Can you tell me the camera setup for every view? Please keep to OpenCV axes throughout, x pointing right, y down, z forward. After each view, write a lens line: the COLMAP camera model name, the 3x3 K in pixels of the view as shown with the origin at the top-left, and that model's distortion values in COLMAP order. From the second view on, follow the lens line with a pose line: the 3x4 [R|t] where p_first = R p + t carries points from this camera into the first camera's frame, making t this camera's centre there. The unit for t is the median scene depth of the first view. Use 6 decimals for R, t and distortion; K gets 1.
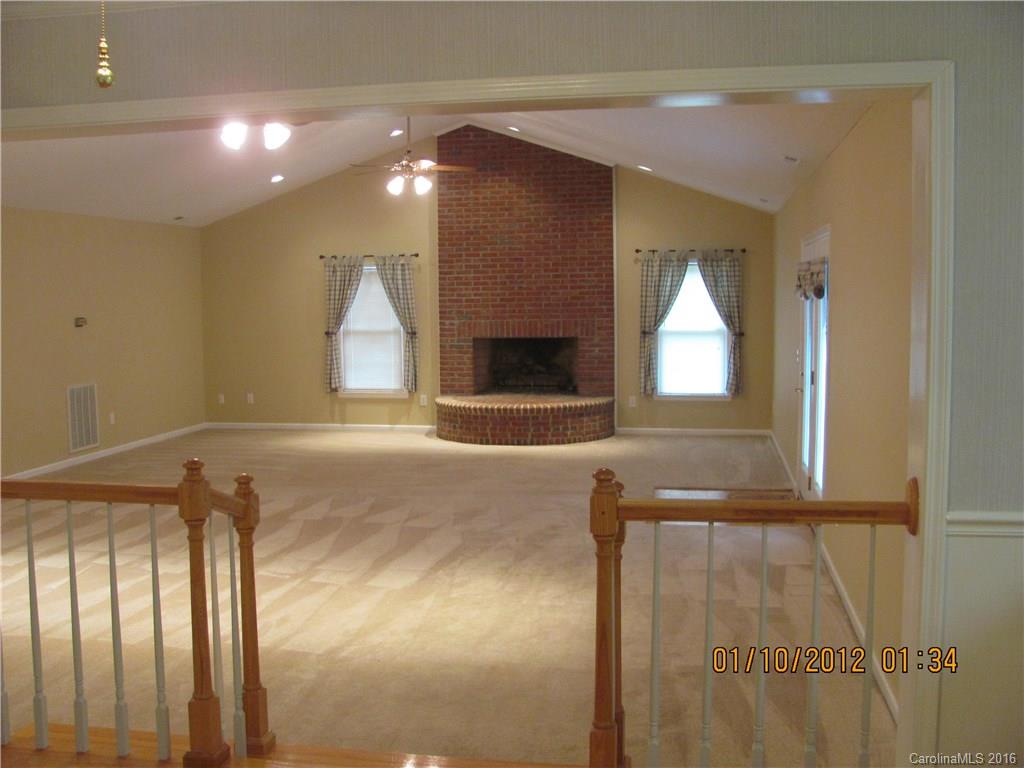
lens RADIAL K [[1081.3, 0, 506.6], [0, 1081.3, 338.5], [0, 0, 1]] dist [-0.143340, 0.000000]
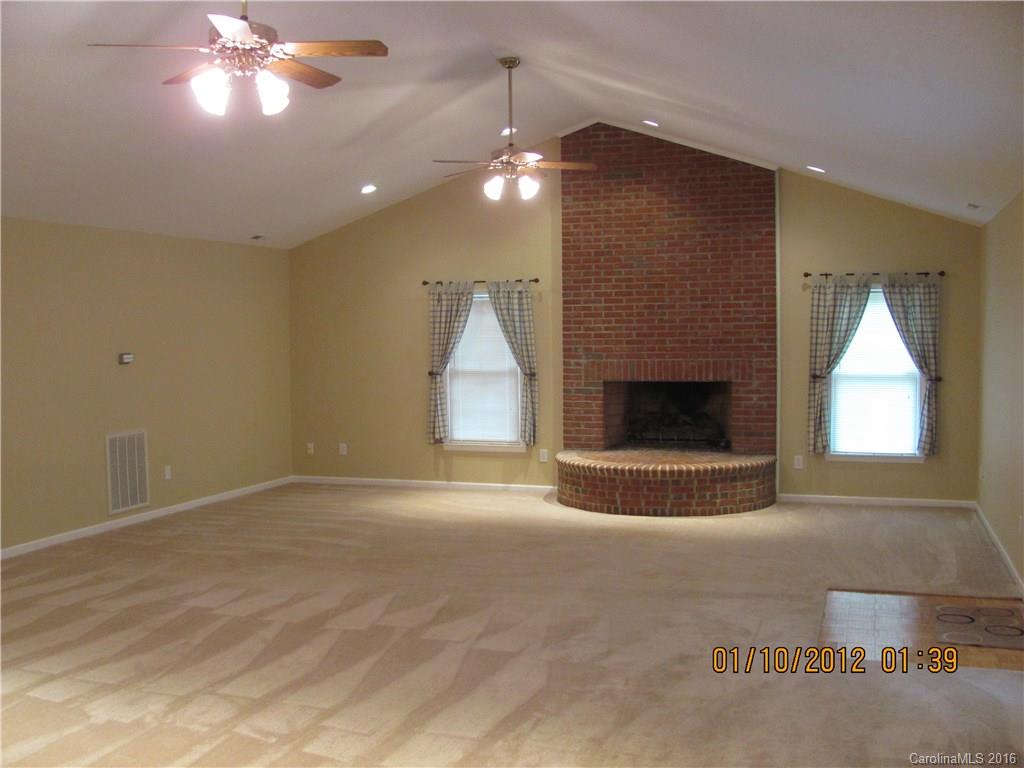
lens RADIAL K [[1081.3, 0, 520.7], [0, 1081.3, 360.5], [0, 0, 1]] dist [-0.143340, 0.000000]
pose [[0.990480, 0.007043, -0.137477, 0.020932], [-0.008938, 0.999873, -0.013171, -0.004973], [0.137367, 0.014274, 0.990417, 0.187030]]
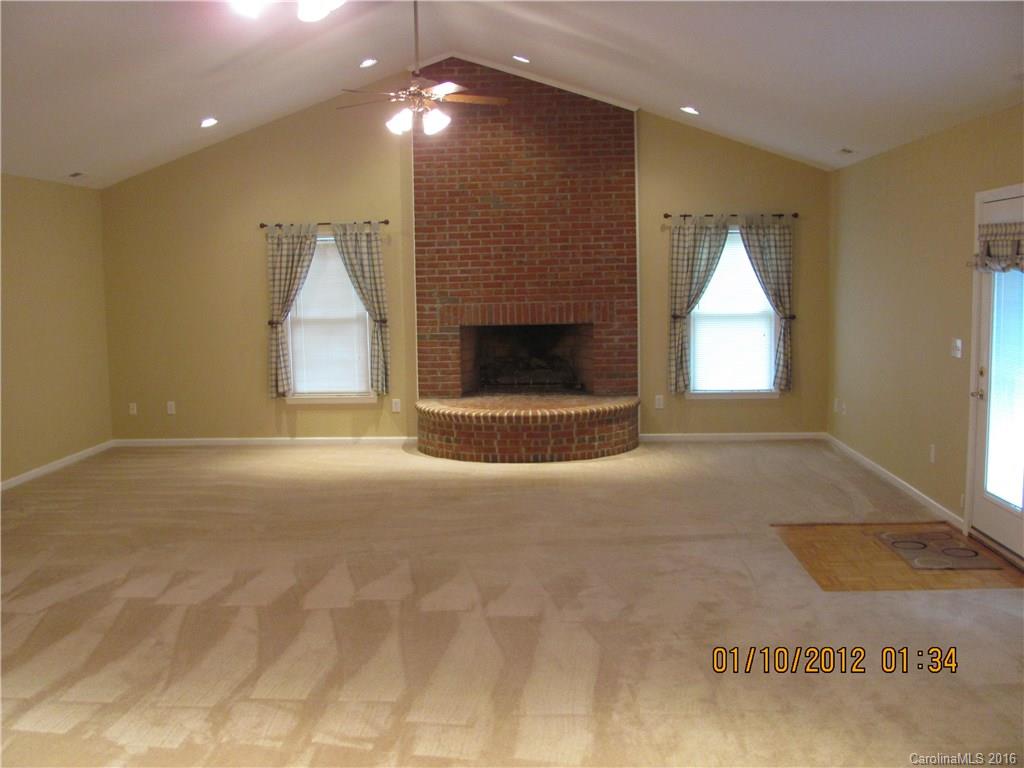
lens RADIAL K [[1081.3, 0, 515.4], [0, 1081.3, 353.2], [0, 0, 1]] dist [-0.143340, 0.000000]
pose [[0.990633, -0.017990, 0.135358, -0.104813], [0.013756, 0.999388, 0.032152, -0.005826], [-0.135854, -0.029989, 0.990275, 0.218293]]
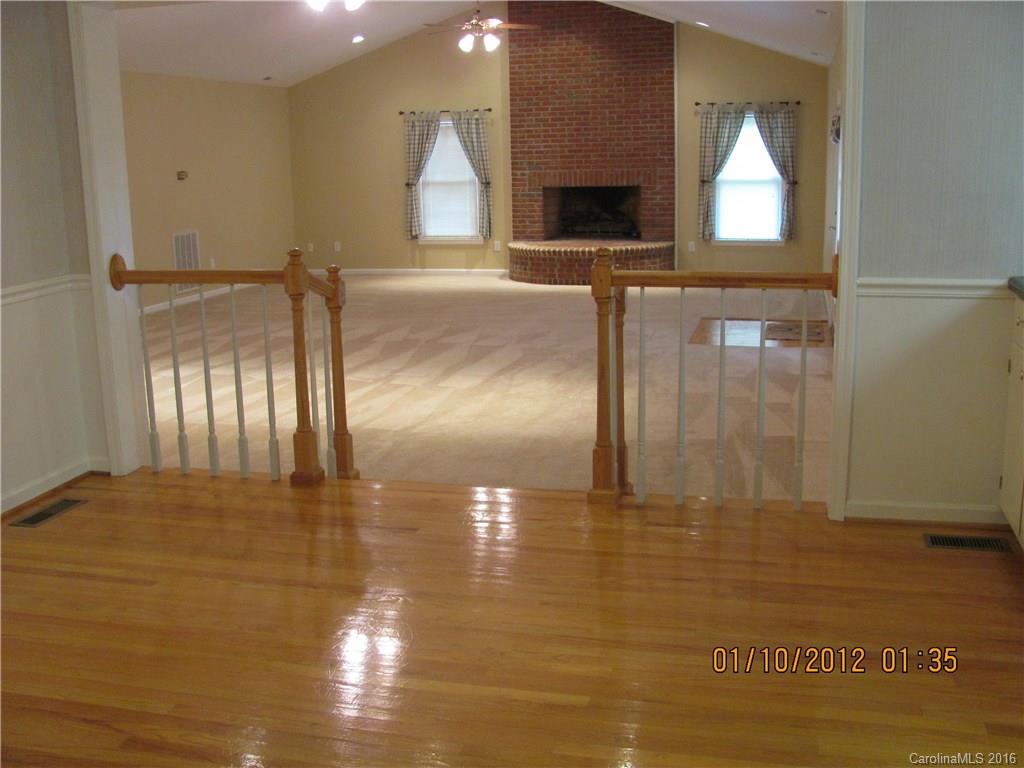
lens RADIAL K [[1081.3, 0, 512.8], [0, 1081.3, 337.3], [0, 0, 1]] dist [-0.143340, 0.000000]
pose [[0.997289, 0.002844, -0.073529, 0.019383], [0.006259, 0.992354, 0.123265, 0.016135], [0.073317, -0.123391, 0.989646, -0.081906]]
